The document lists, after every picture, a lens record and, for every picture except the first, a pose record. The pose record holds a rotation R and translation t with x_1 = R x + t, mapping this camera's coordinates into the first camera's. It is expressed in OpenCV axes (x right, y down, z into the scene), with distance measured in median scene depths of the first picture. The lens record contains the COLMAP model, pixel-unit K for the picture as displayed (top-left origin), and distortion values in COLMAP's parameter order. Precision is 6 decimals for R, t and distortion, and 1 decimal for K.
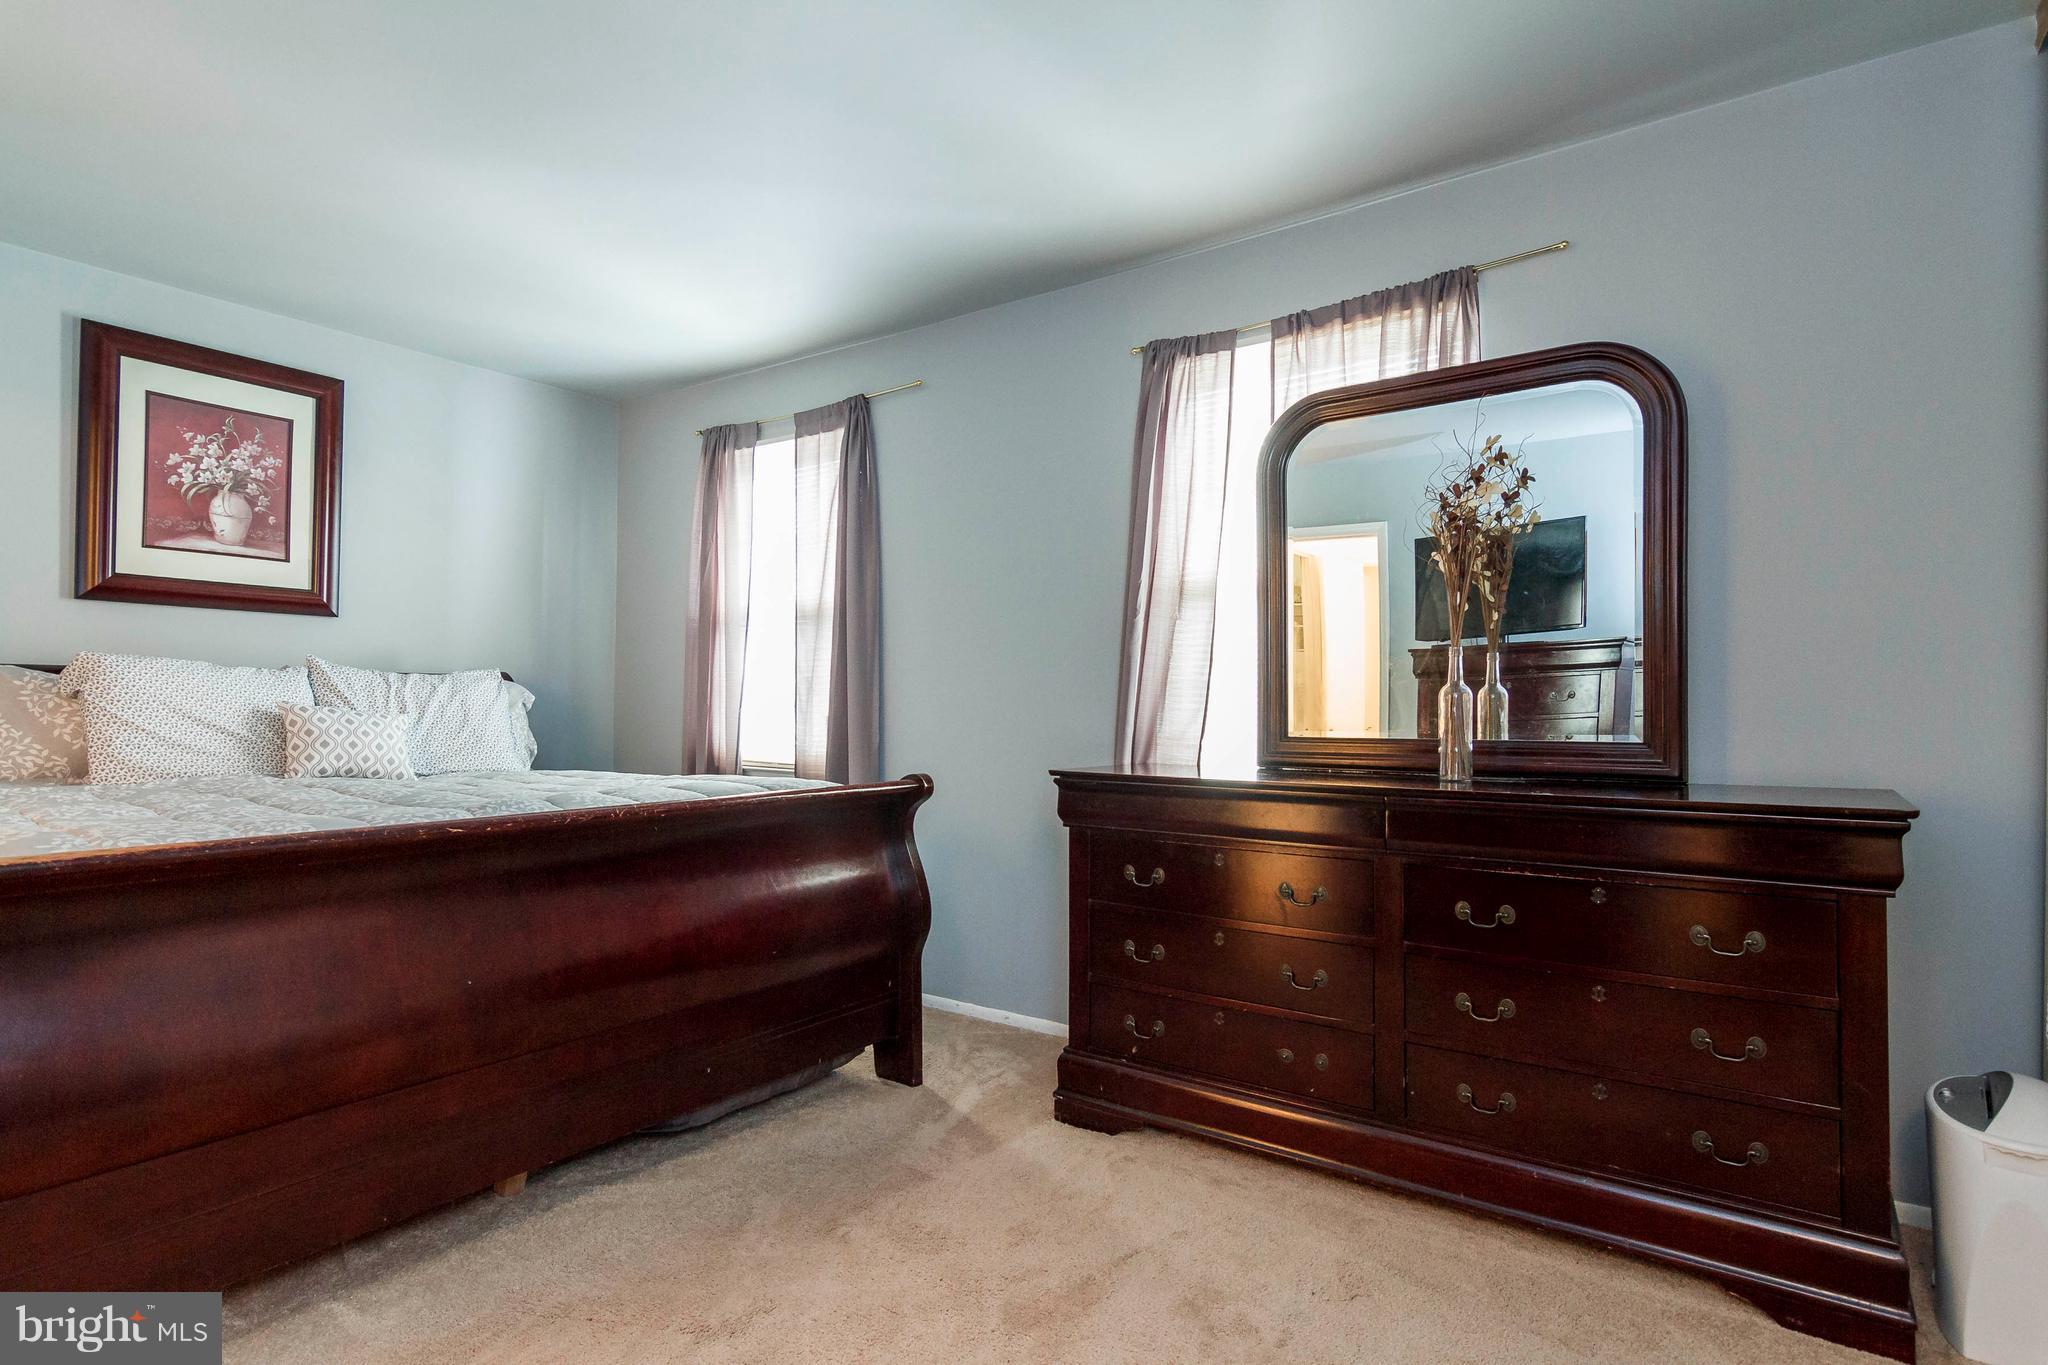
lens RADIAL K [[1033.6, 0, 1033.5], [0, 1033.6, 694.4], [0, 0, 1]] dist [-0.004015, 0.003574]
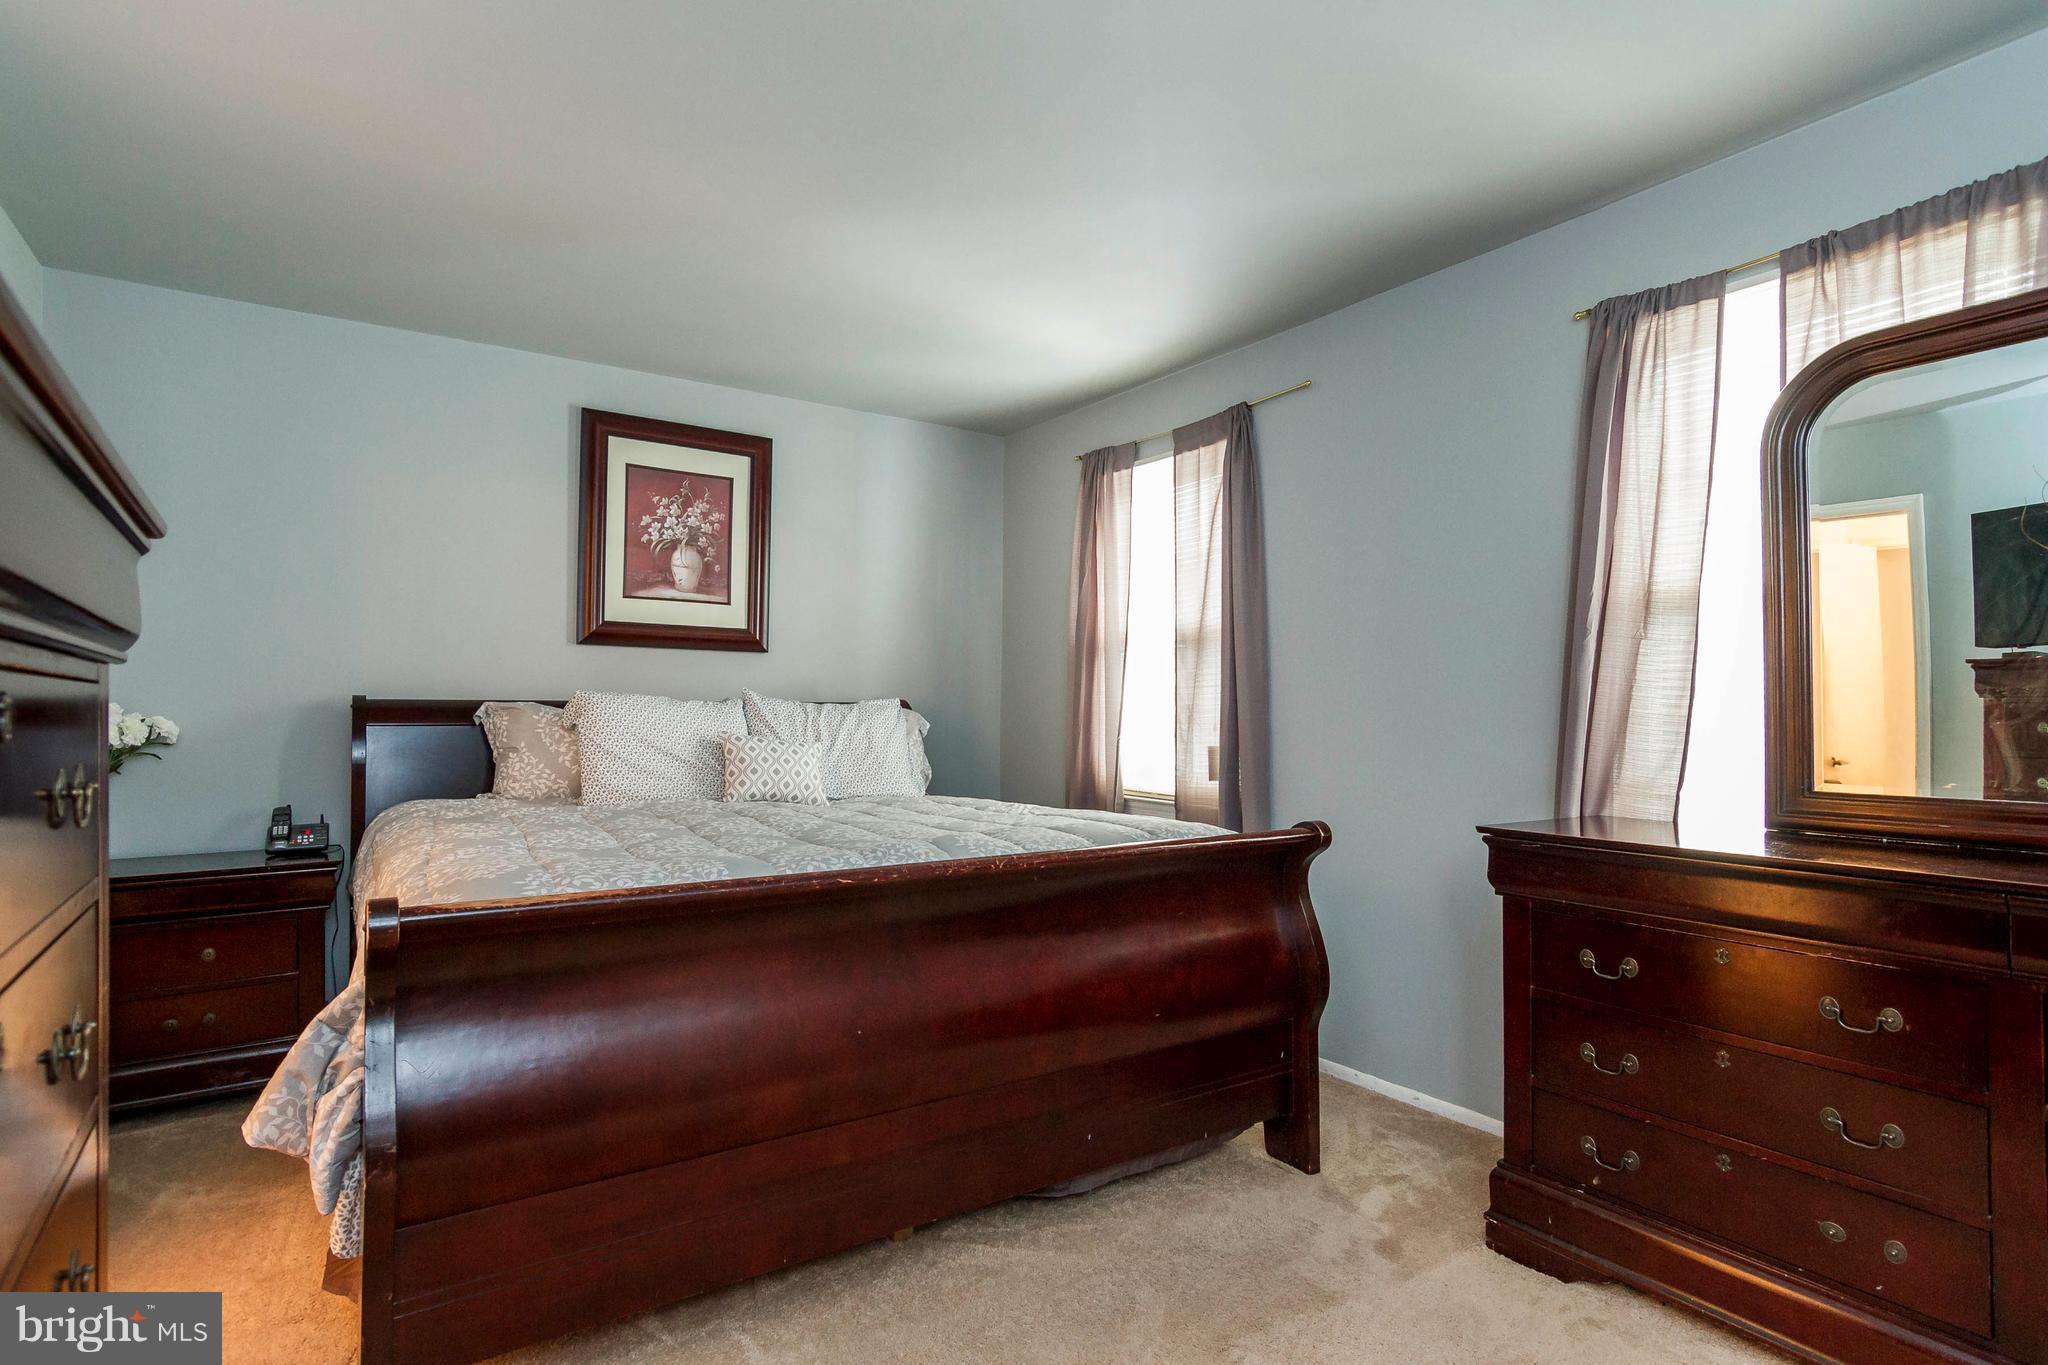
lens RADIAL K [[1033.6, 0, 1033.5], [0, 1033.6, 694.4], [0, 0, 1]] dist [-0.004015, 0.003574]
pose [[0.936493, -0.005774, -0.350638, -0.021962], [0.002830, 0.999956, -0.008908, -0.022061], [0.350674, 0.007350, 0.936469, 0.072367]]
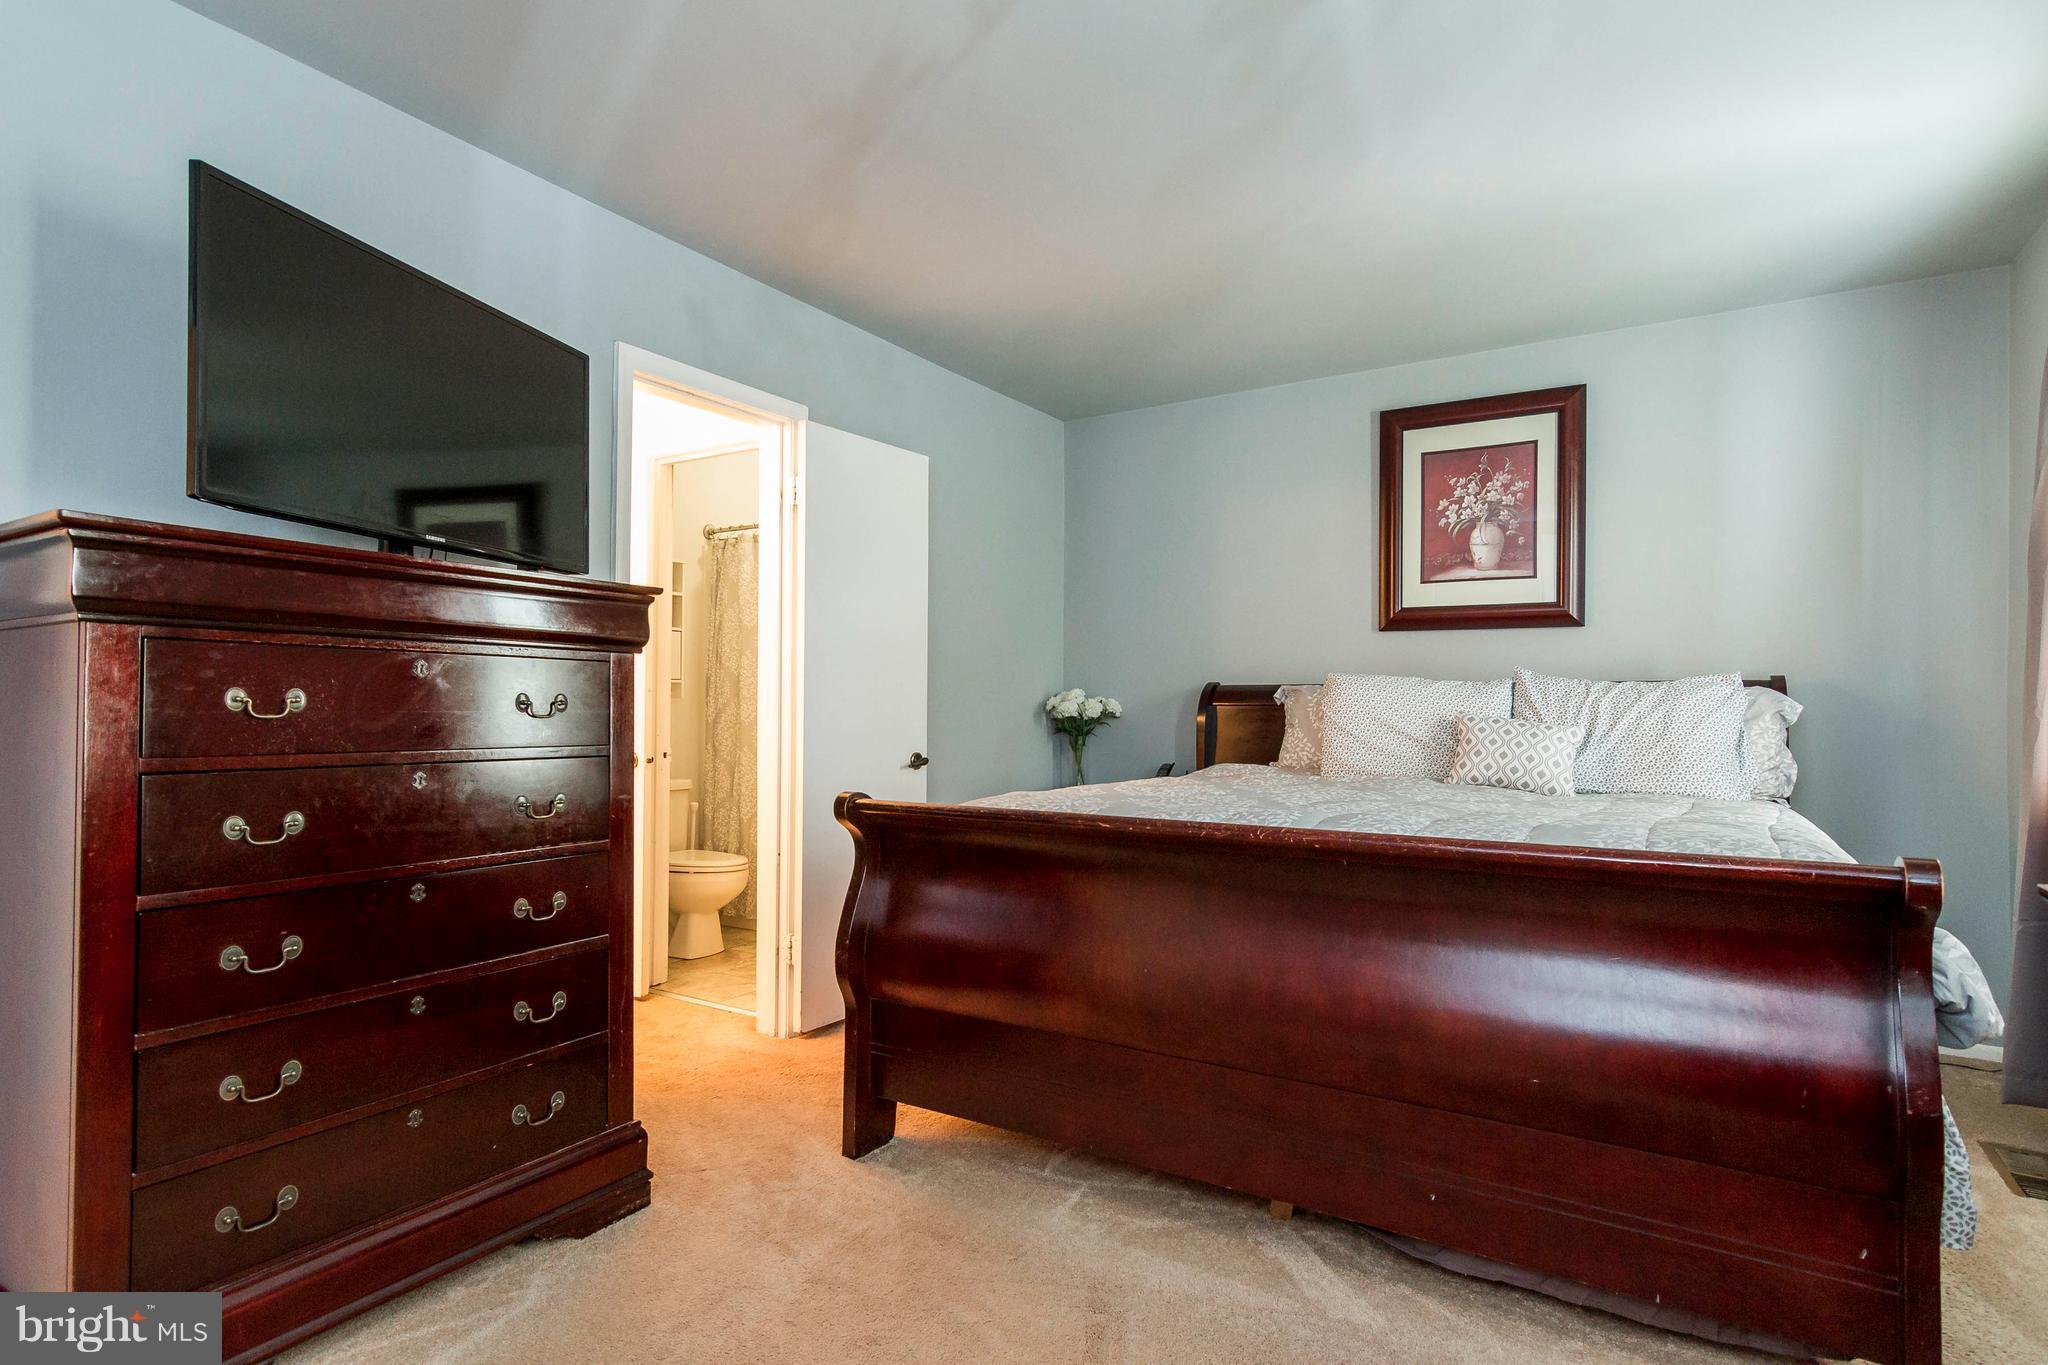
lens RADIAL K [[1033.6, 0, 1033.5], [0, 1033.6, 694.4], [0, 0, 1]] dist [-0.004015, 0.003574]
pose [[0.060186, -0.017222, -0.998039, 0.309570], [0.004377, 0.999846, -0.016989, 0.004801], [0.998178, -0.003346, 0.060252, 0.478702]]
